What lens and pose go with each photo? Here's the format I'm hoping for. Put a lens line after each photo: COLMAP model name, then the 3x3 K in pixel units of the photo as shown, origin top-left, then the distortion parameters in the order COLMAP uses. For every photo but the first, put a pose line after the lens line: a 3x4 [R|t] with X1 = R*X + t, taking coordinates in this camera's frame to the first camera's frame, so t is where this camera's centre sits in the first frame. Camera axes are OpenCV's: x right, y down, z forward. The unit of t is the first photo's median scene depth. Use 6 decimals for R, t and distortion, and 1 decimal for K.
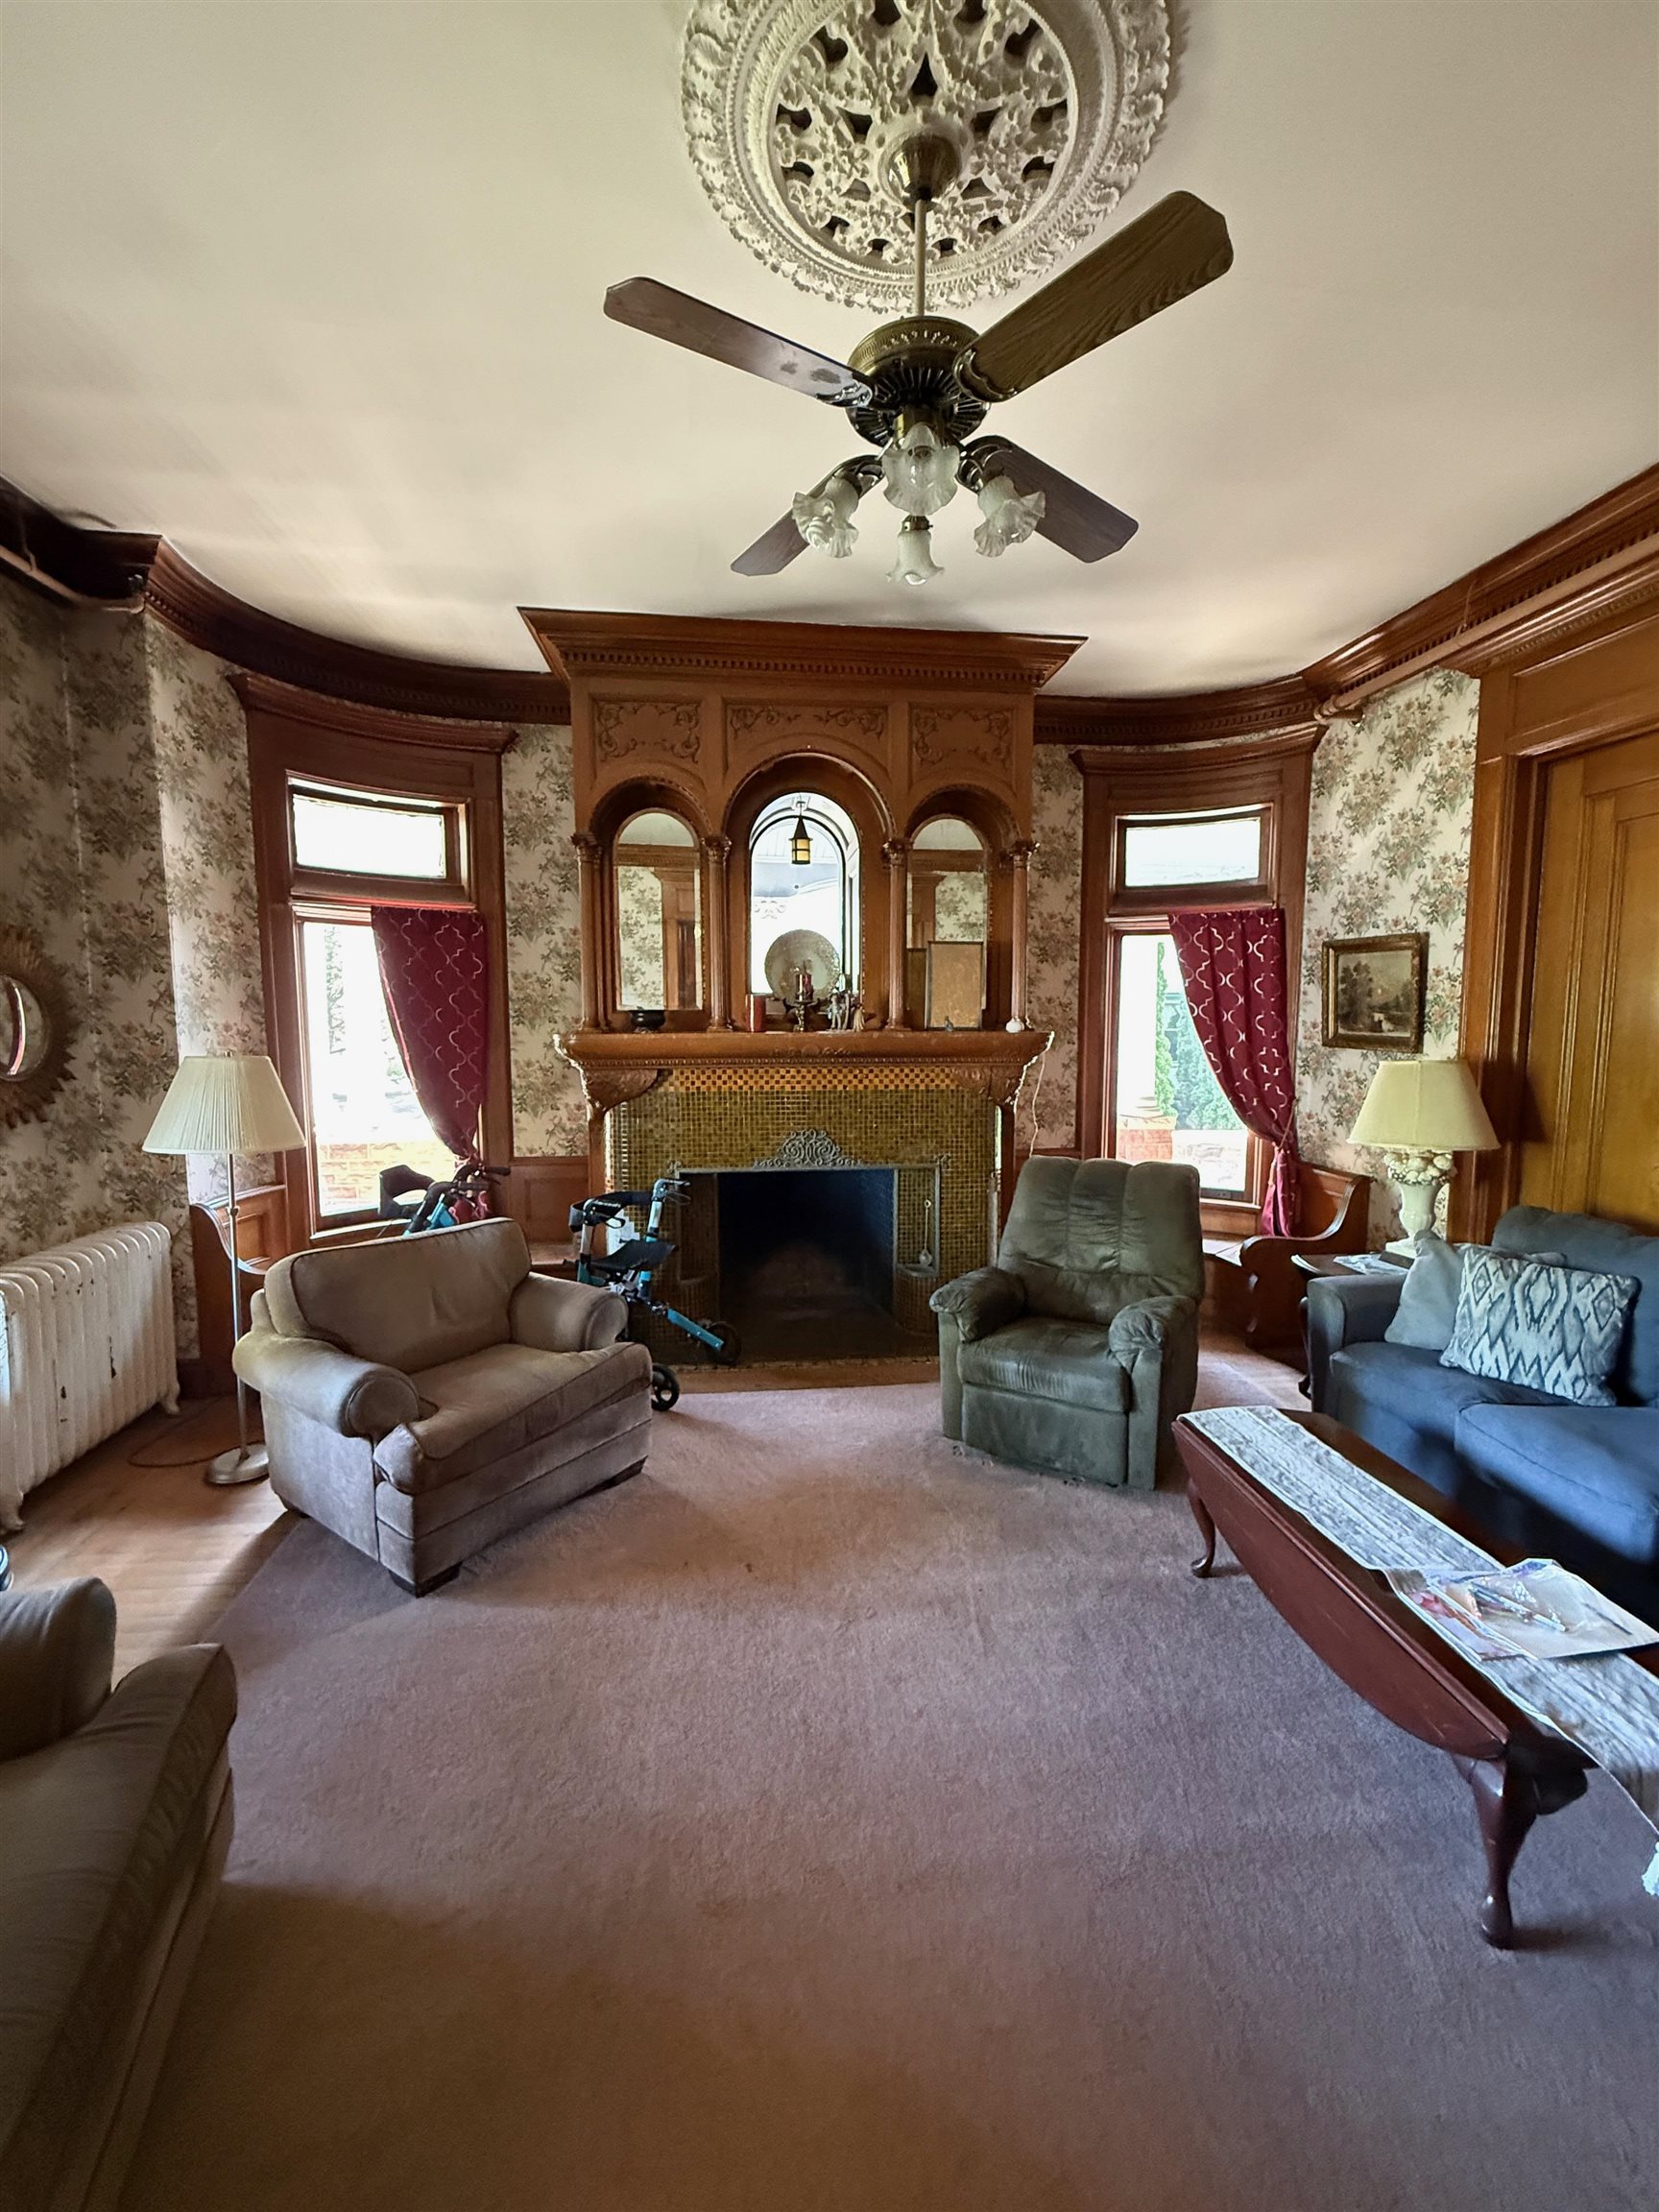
lens RADIAL K [[884.6, 0, 813.0], [0, 884.6, 1098.7], [0, 0, 1]] dist [-0.005181, 0.001666]
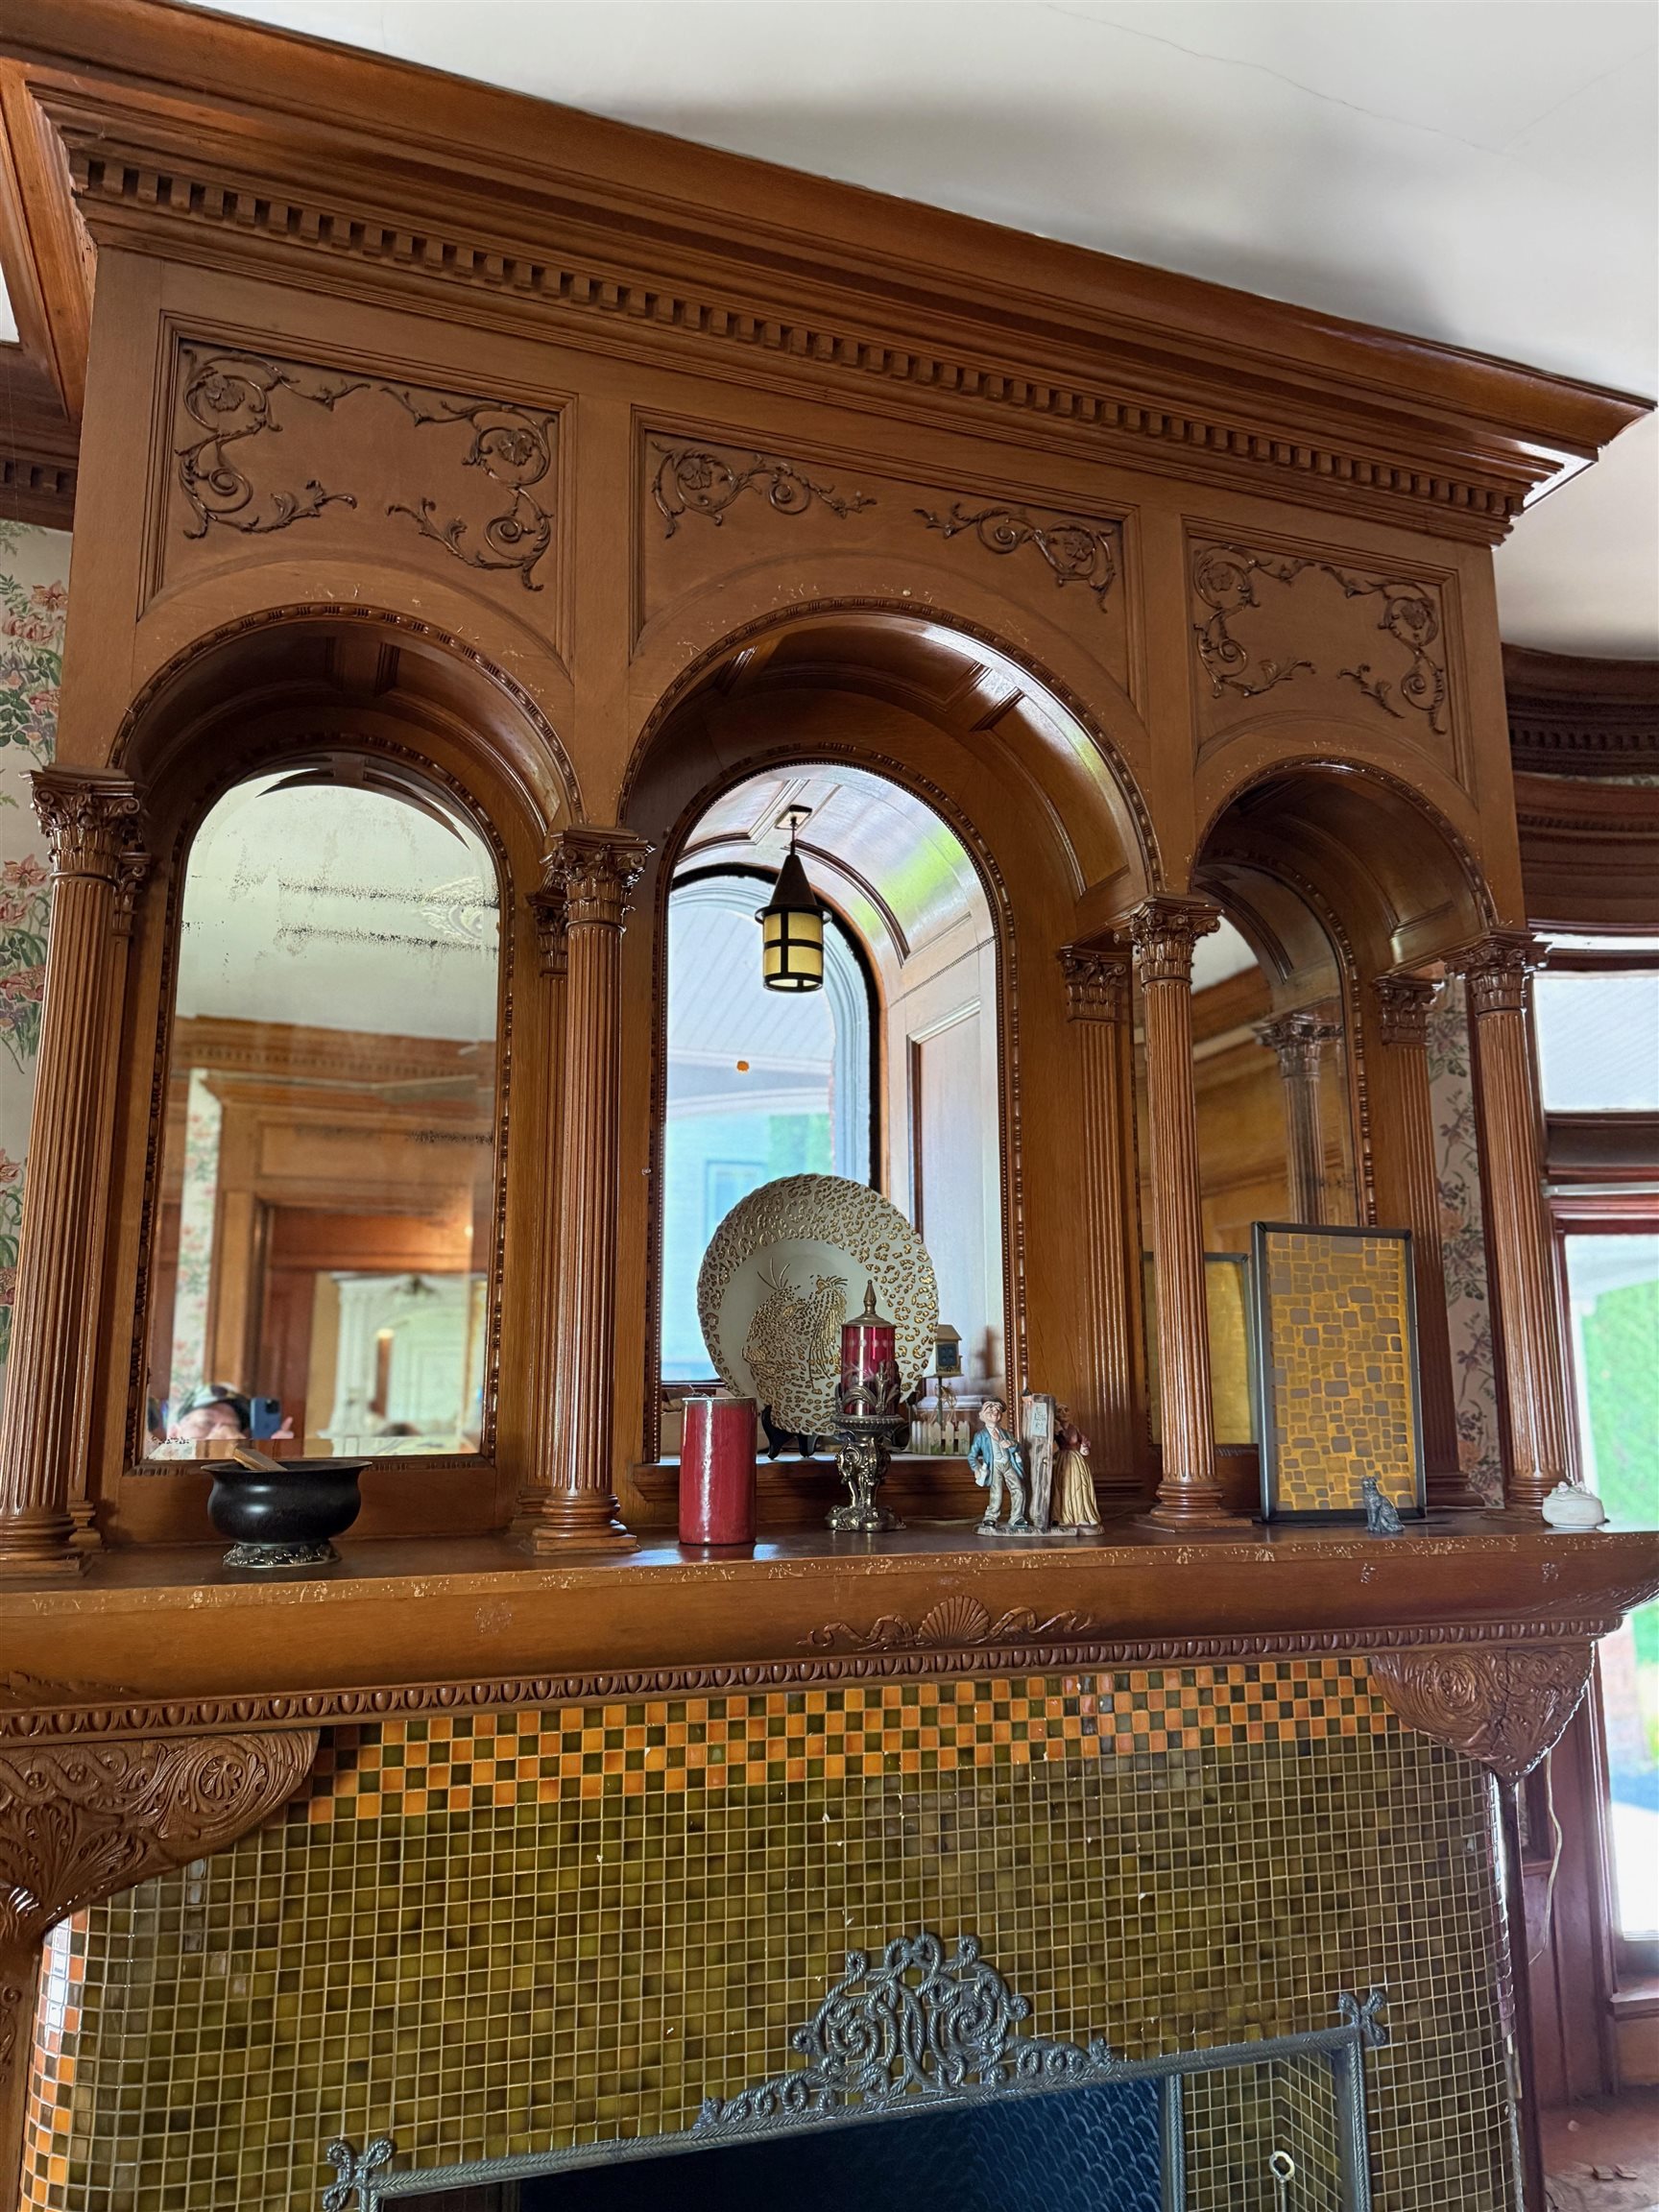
lens RADIAL K [[1562.9, 0, 831.1], [0, 1562.9, 1110.4], [0, 0, 1]] dist [0.052326, -0.055427]
pose [[0.971295, 0.041321, 0.234261, -0.144734], [0.024280, 0.962432, -0.270434, -0.072341], [-0.236635, 0.268359, 0.933803, 0.517235]]
